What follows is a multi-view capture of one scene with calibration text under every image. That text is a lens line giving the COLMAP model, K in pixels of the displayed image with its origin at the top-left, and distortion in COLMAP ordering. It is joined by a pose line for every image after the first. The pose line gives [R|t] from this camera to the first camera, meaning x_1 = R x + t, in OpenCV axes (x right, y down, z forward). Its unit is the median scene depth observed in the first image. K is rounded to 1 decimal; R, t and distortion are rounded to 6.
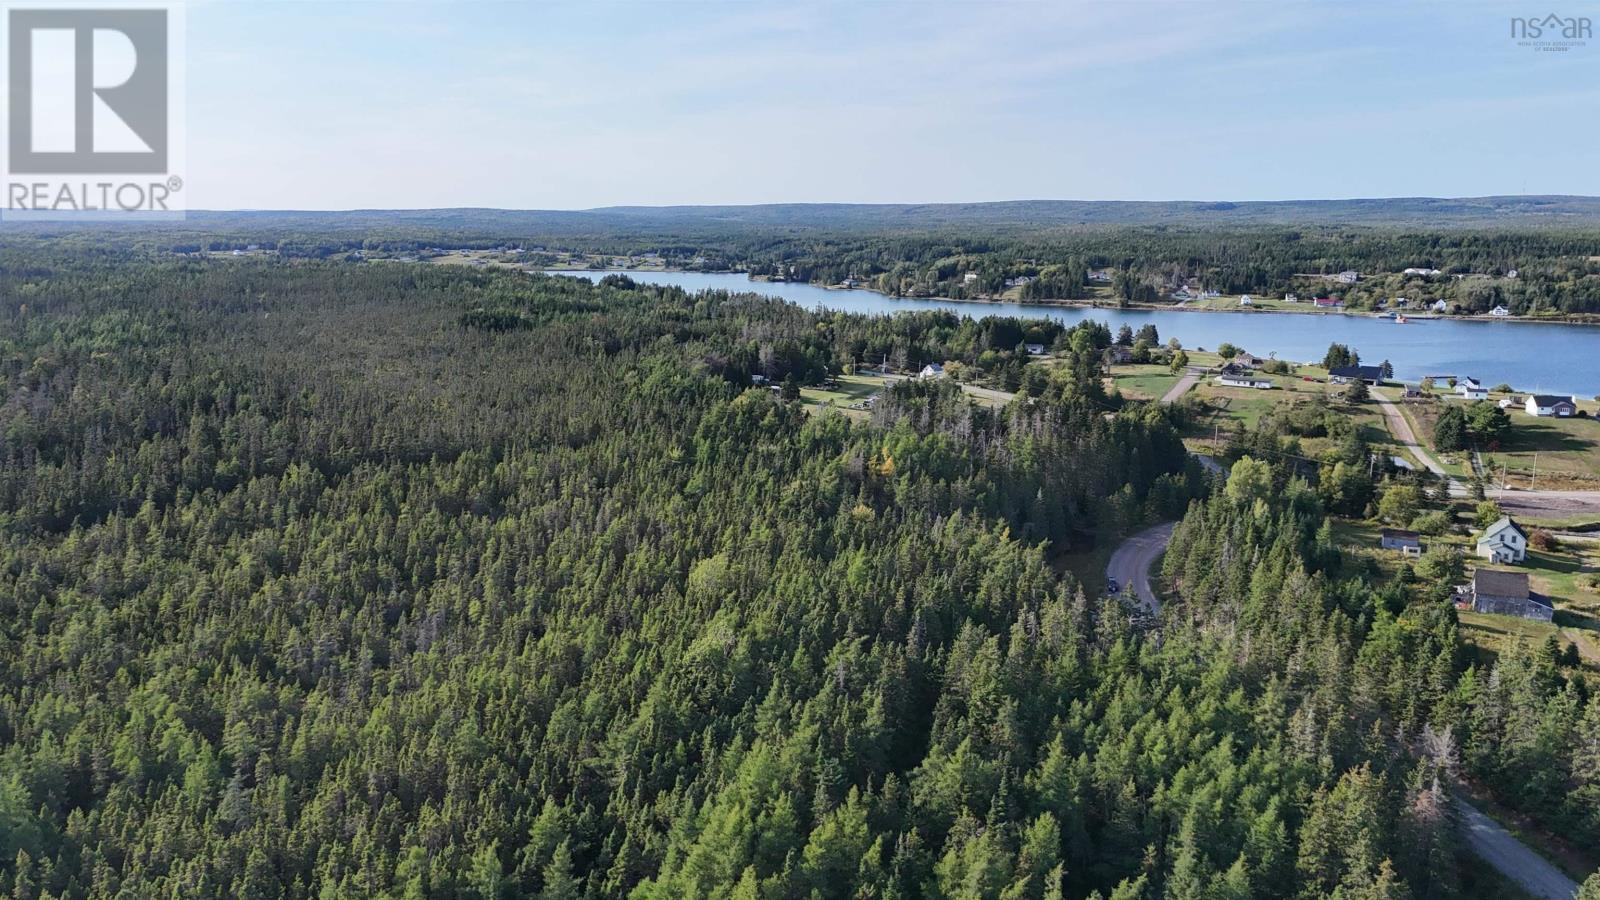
lens RADIAL K [[1179.6, 0, 805.8], [0, 1179.6, 444.6], [0, 0, 1]] dist [0.084657, -0.081302]
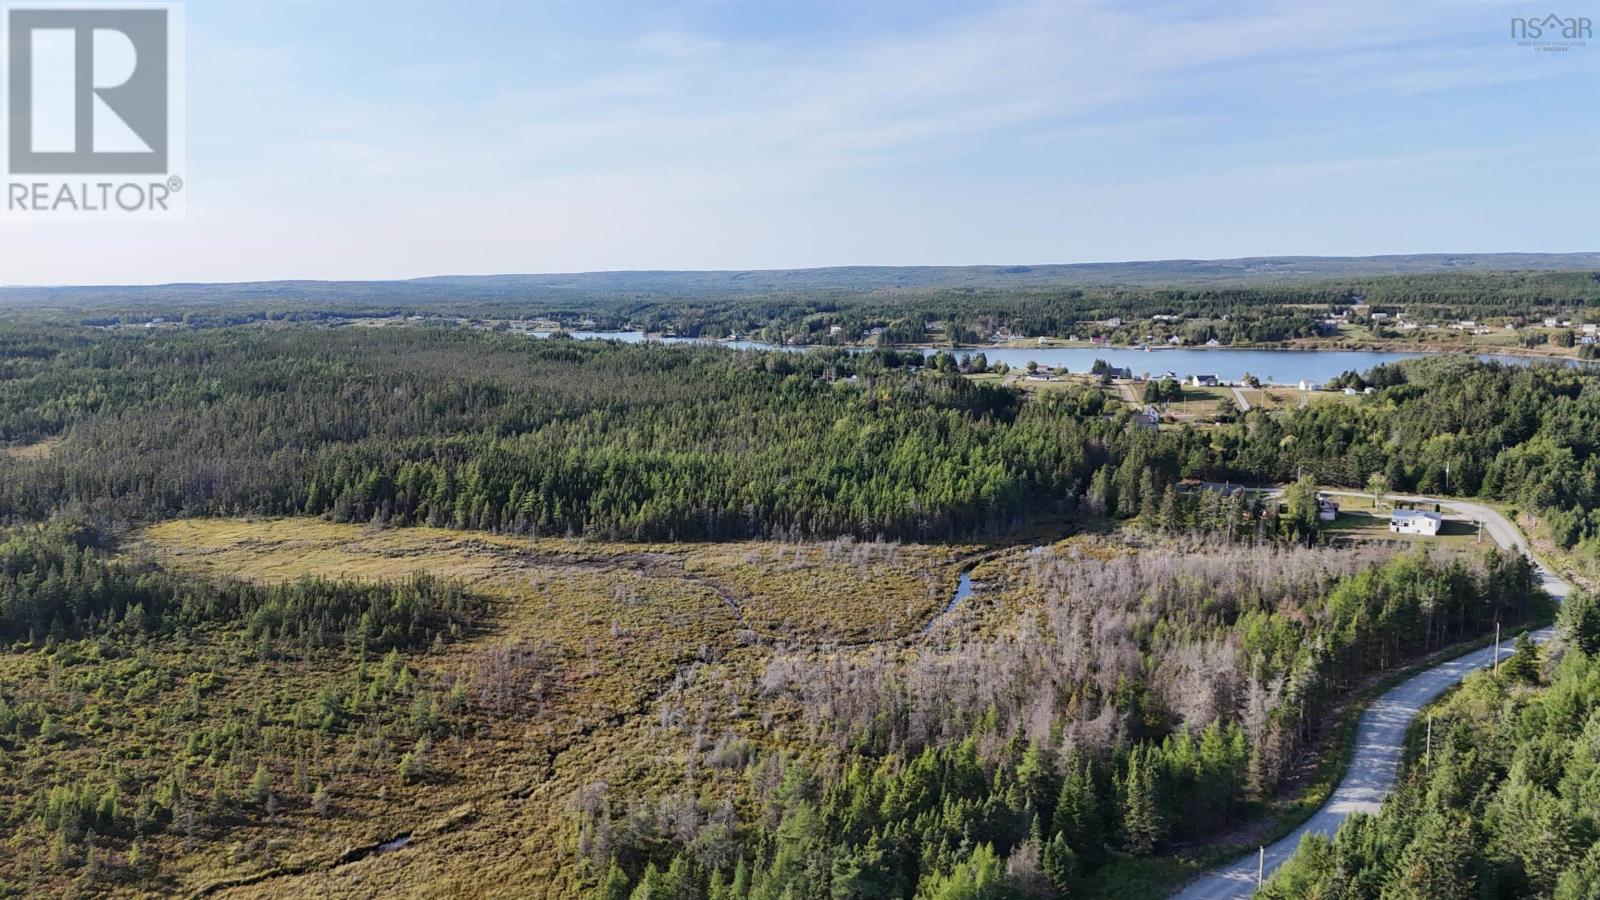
lens RADIAL K [[1179.6, 0, 814.0], [0, 1179.6, 456.6], [0, 0, 1]] dist [0.084657, -0.081302]
pose [[0.986827, -0.039988, 0.156760, -0.187835], [0.046878, 0.998079, -0.040503, 0.097012], [-0.154839, 0.047318, 0.986806, -0.511178]]
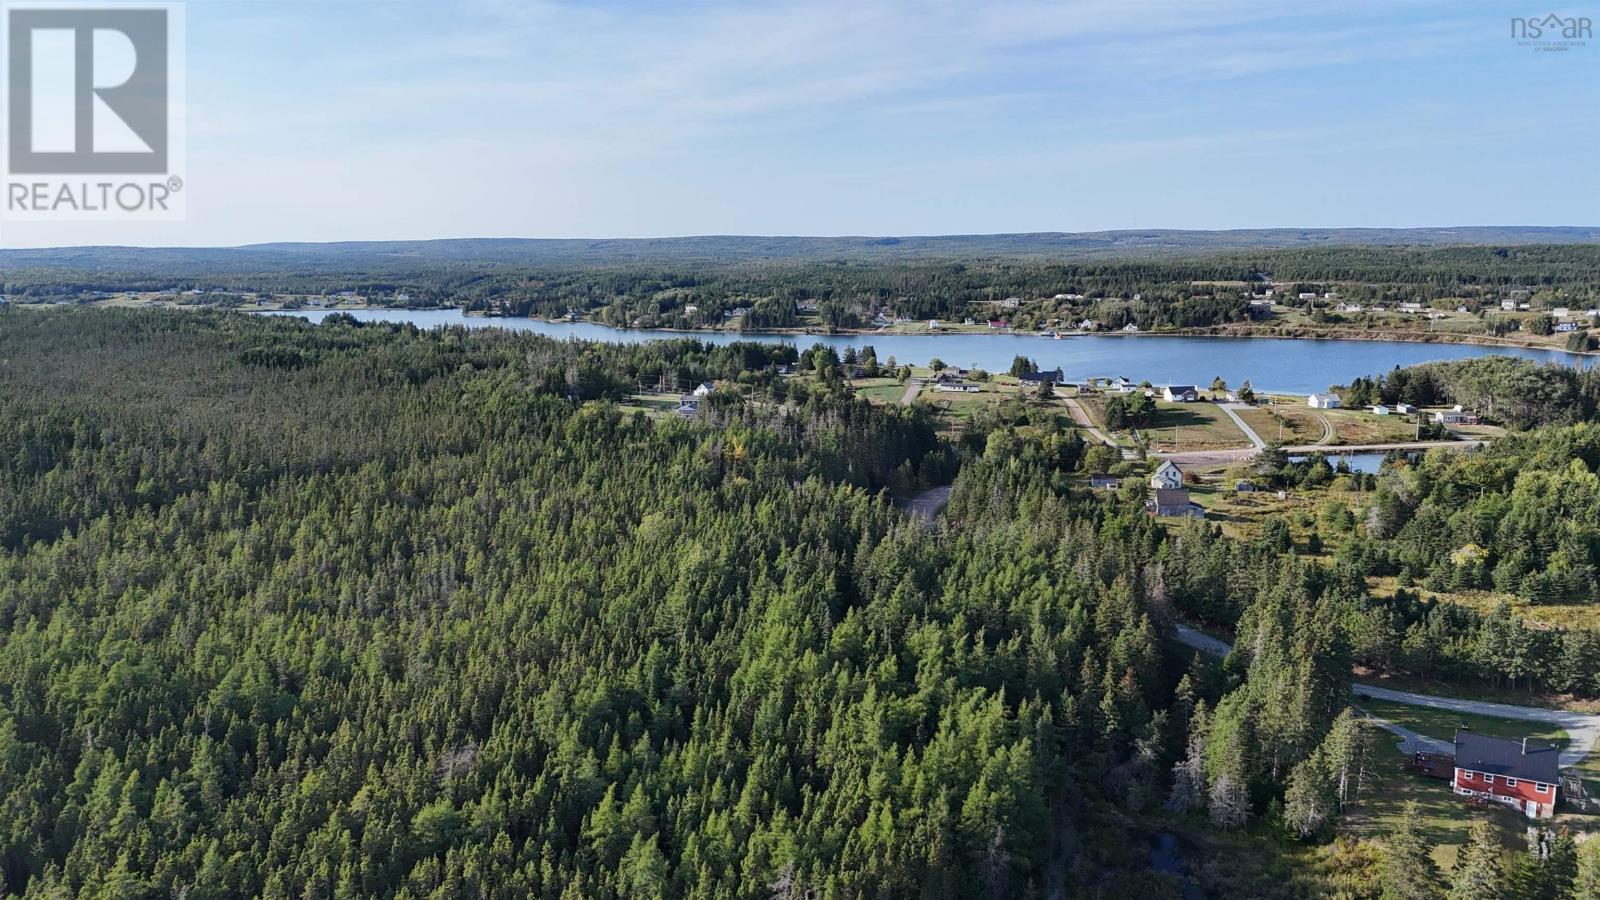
lens RADIAL K [[1179.6, 0, 805.3], [0, 1179.6, 455.1], [0, 0, 1]] dist [0.084657, -0.081302]
pose [[0.965254, -0.055050, 0.255449, -0.087871], [0.060088, 0.998121, -0.011954, 0.019625], [-0.254311, 0.026888, 0.966749, -0.116712]]
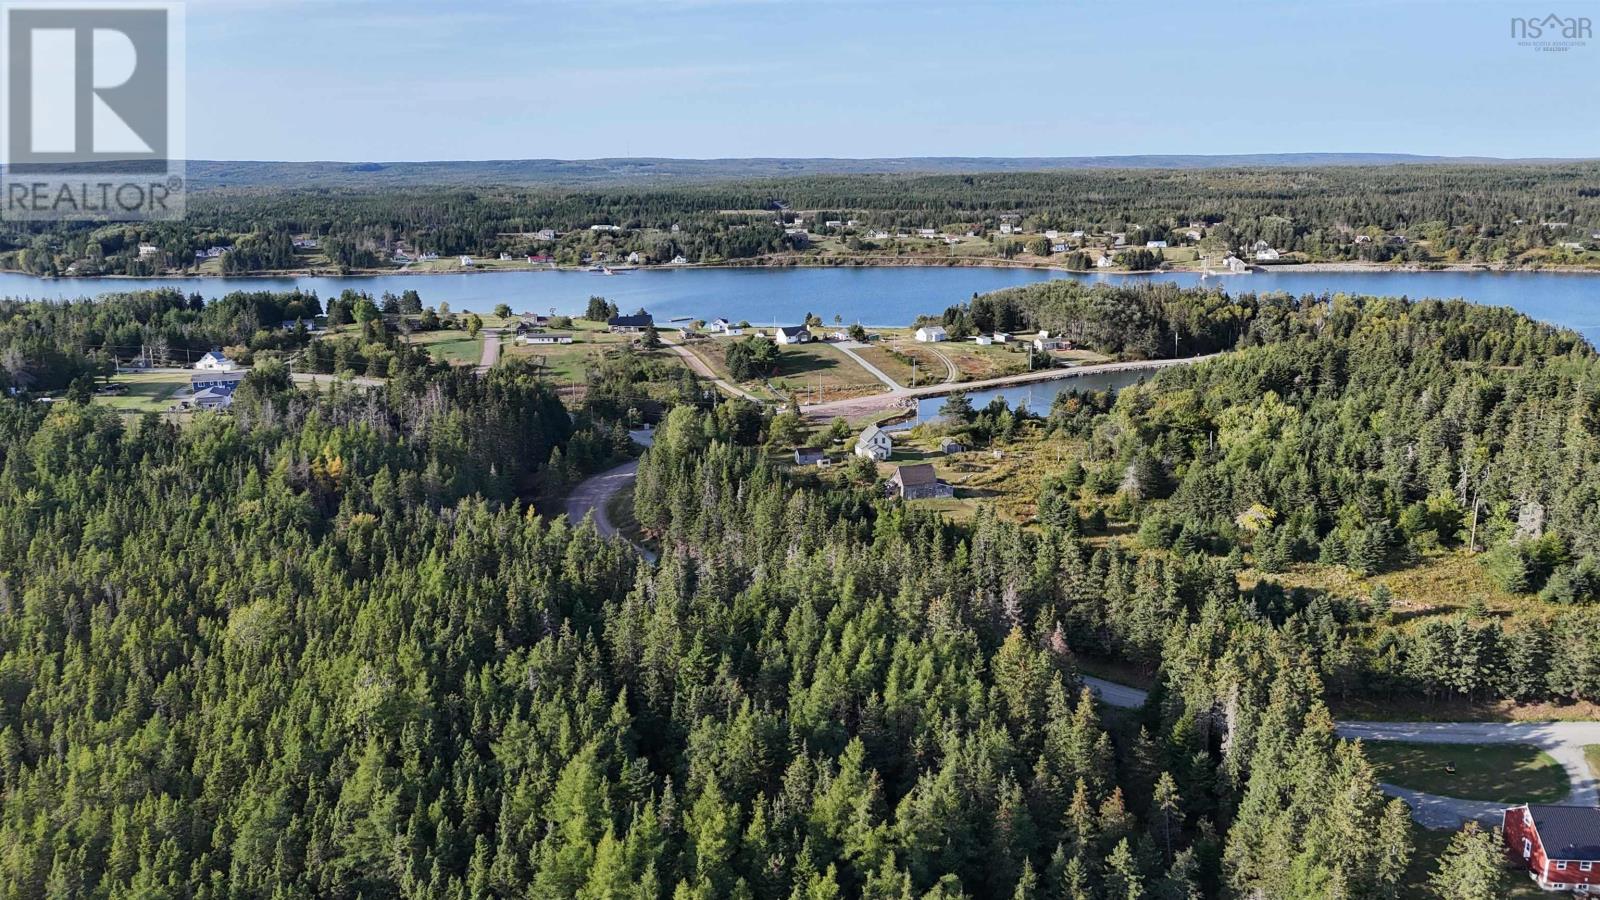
lens RADIAL K [[1179.6, 0, 804.9], [0, 1179.6, 457.7], [0, 0, 1]] dist [0.084657, -0.081302]
pose [[0.778587, -0.159226, 0.607001, -0.094248], [0.133752, 0.987155, 0.087386, -0.009315], [-0.613118, 0.013150, 0.789882, 0.035381]]
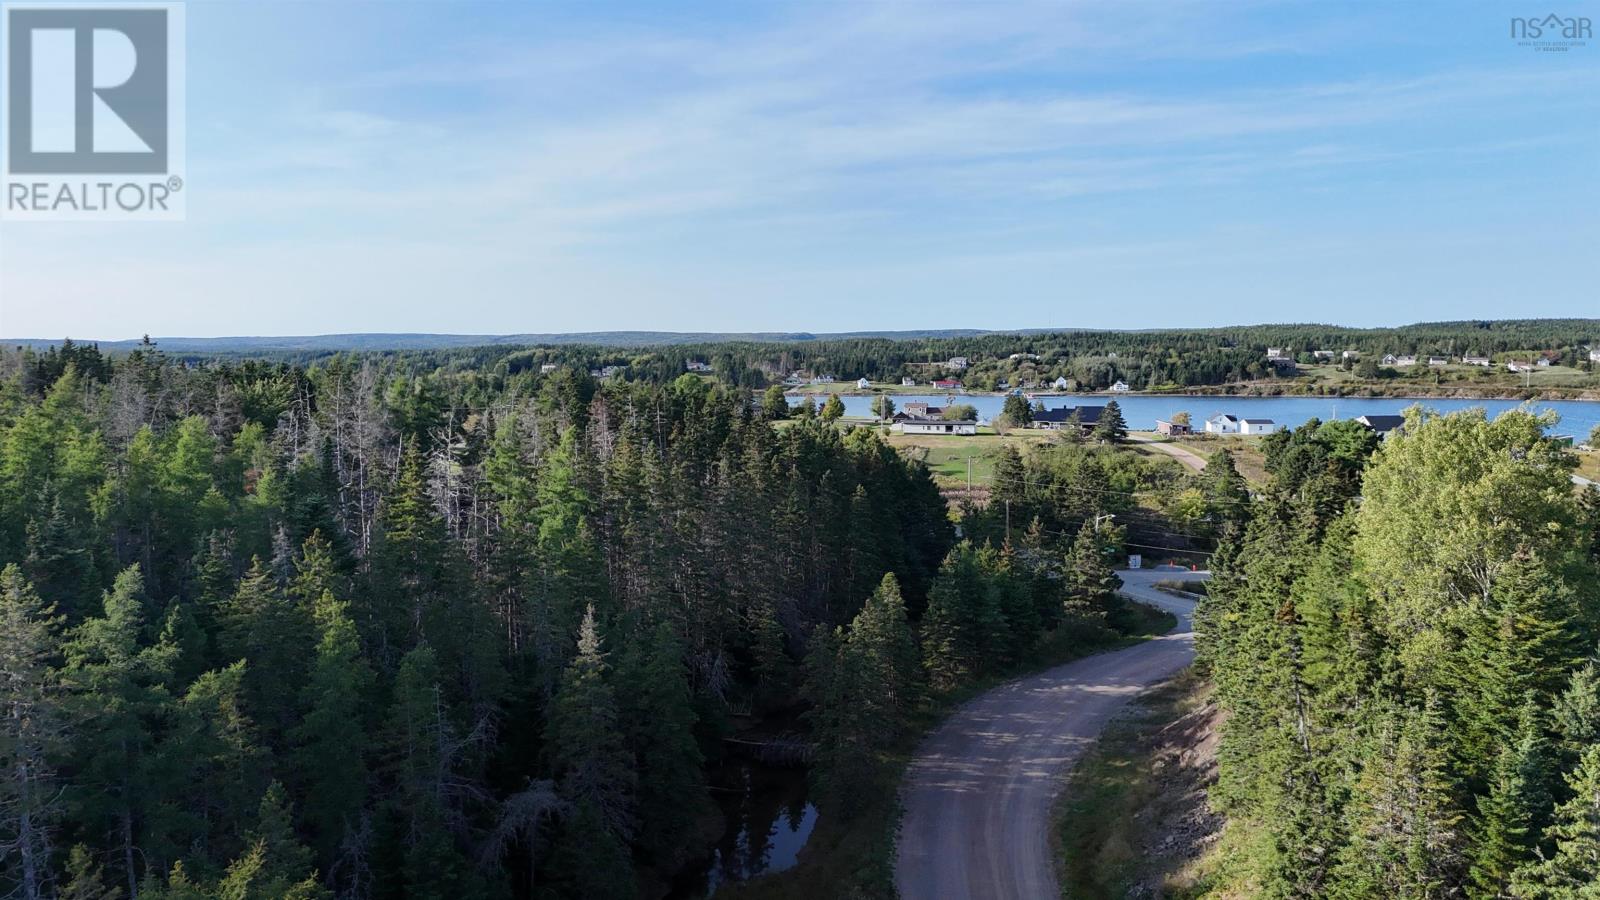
lens RADIAL K [[1179.6, 0, 793.8], [0, 1179.6, 440.1], [0, 0, 1]] dist [0.084657, -0.081302]
pose [[0.947602, -0.031347, 0.317912, 0.079957], [0.068247, 0.992064, -0.105604, 0.015263], [-0.312078, 0.121767, 0.942221, 0.375299]]
